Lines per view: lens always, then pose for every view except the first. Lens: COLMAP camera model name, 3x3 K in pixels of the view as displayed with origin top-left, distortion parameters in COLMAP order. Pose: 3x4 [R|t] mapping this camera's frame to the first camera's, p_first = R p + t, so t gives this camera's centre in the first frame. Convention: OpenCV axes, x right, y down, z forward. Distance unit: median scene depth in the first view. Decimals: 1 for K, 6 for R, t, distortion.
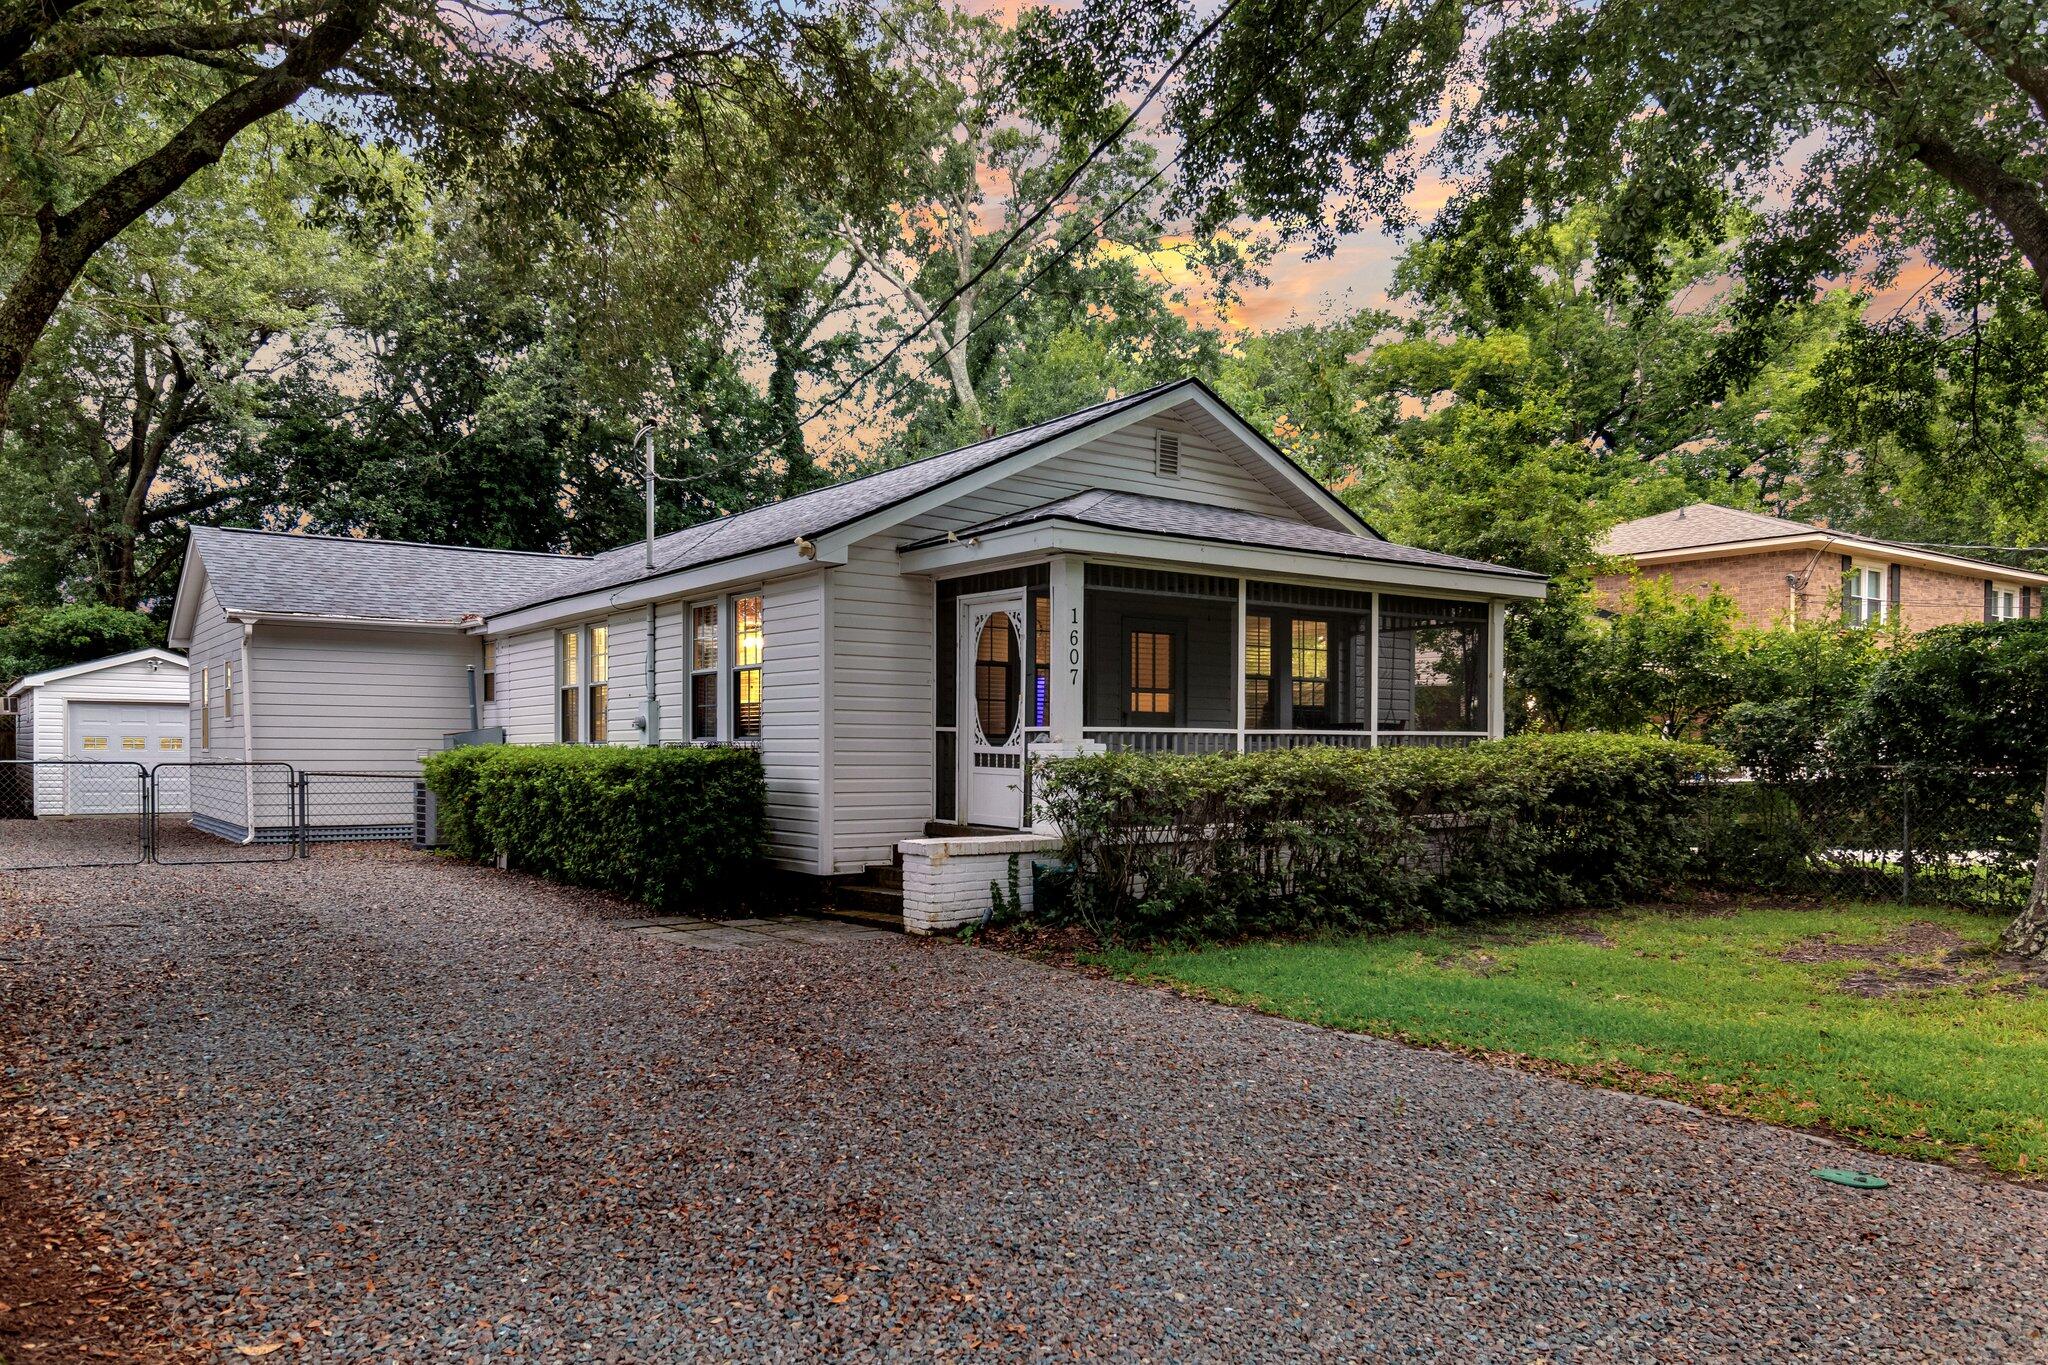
lens RADIAL K [[1423.5, 0, 1027.6], [0, 1423.5, 770.0], [0, 0, 1]] dist [0.009118, 0.003017]
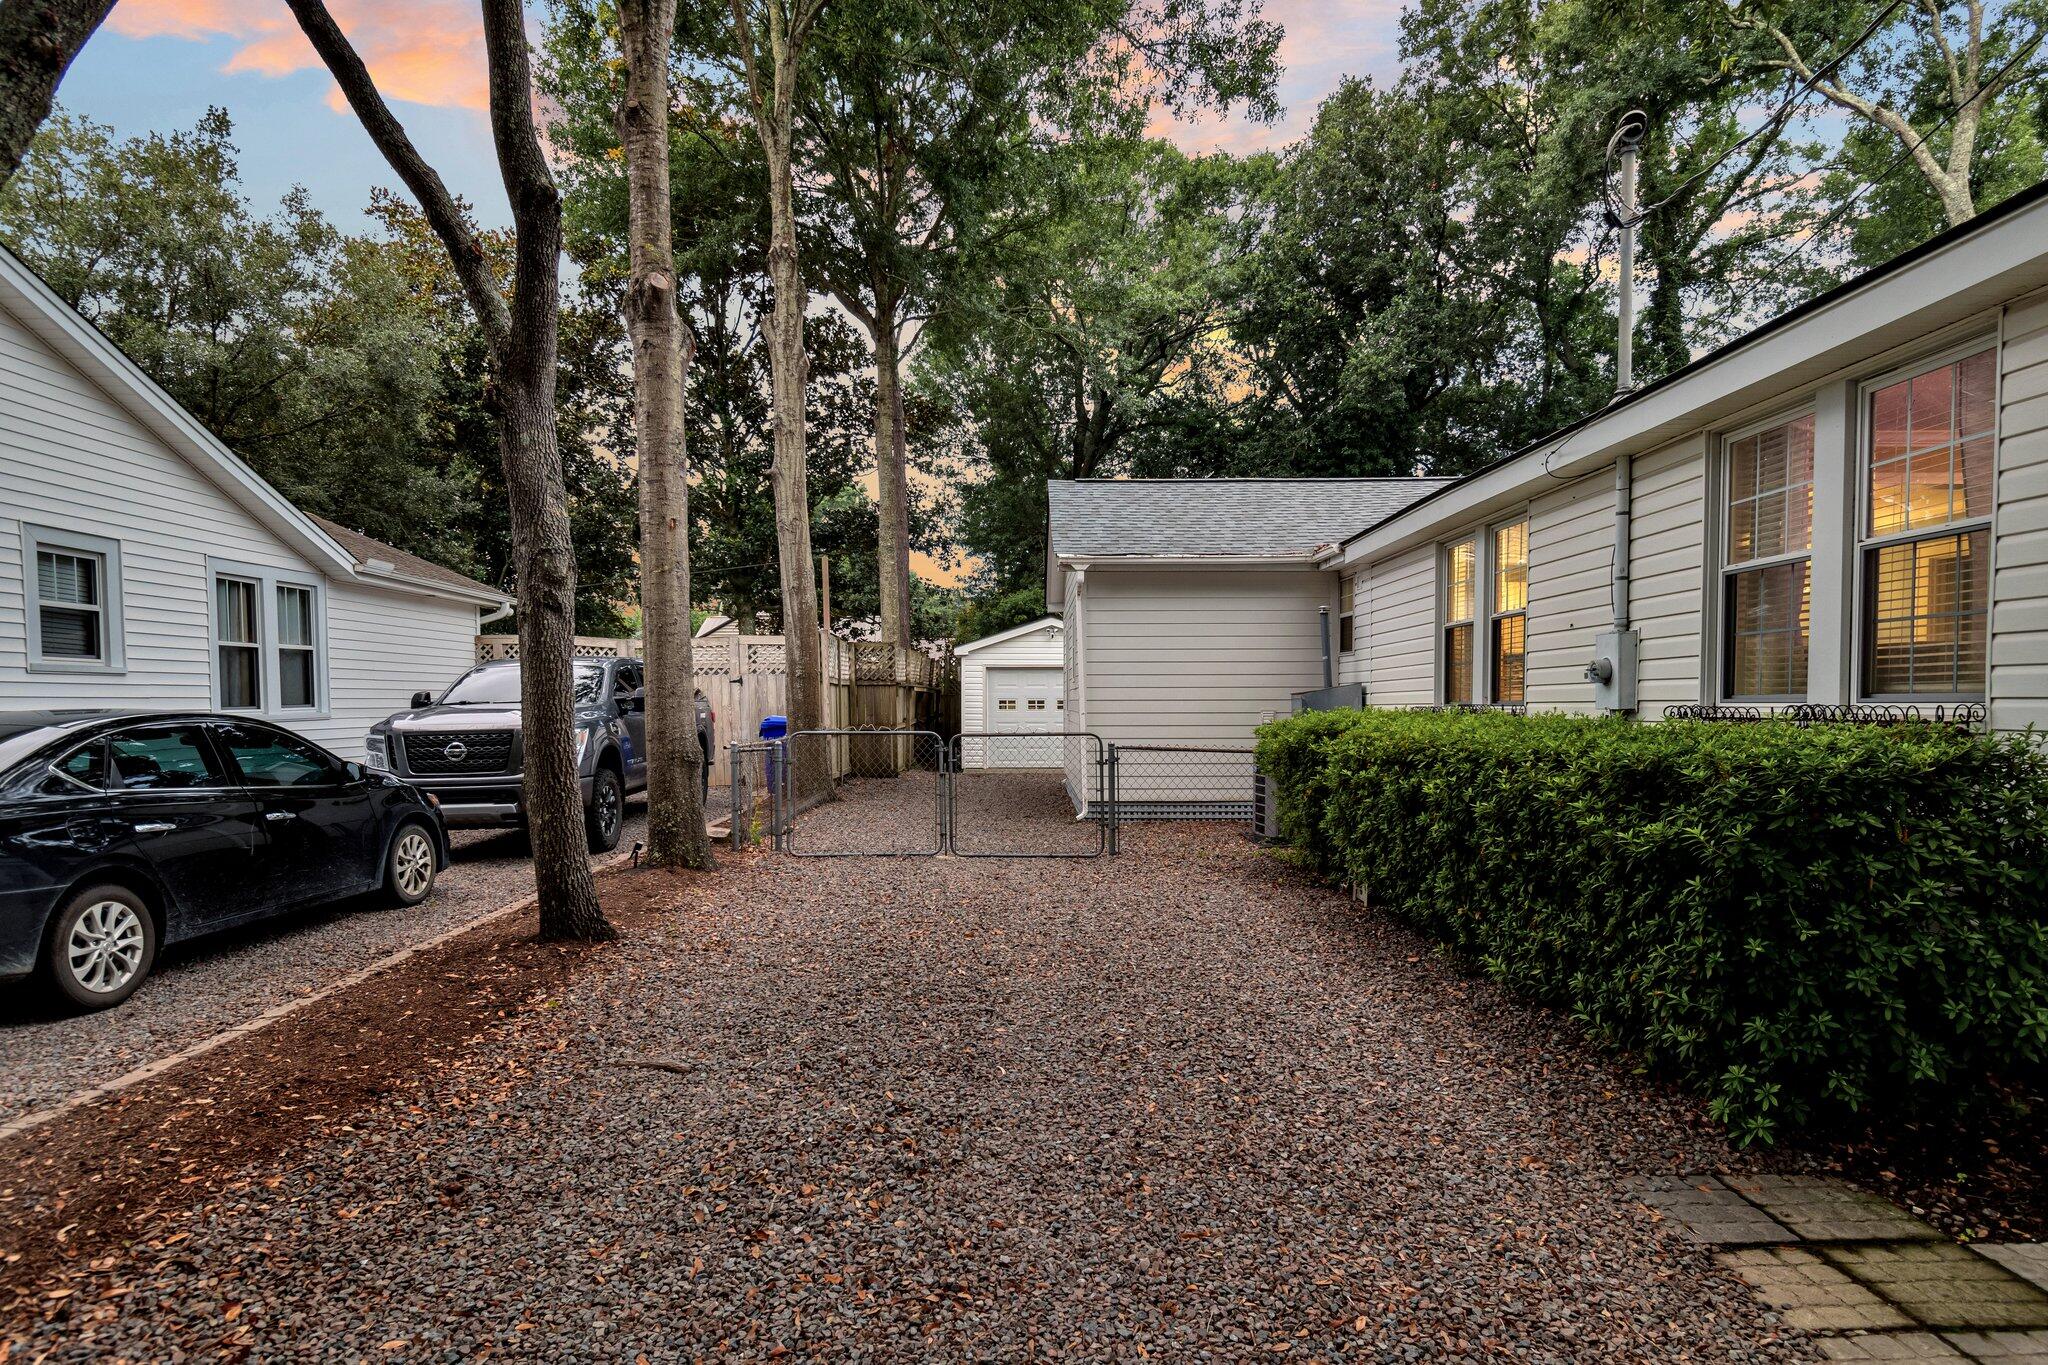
lens RADIAL K [[1119.7, 0, 1038.4], [0, 1119.7, 753.9], [0, 0, 1]] dist [0.000173, 0.000524]
pose [[0.806821, 0.019213, -0.590483, -0.159785], [-0.000799, 0.999506, 0.031430, -0.011681], [0.590795, -0.024886, 0.806438, 0.429957]]
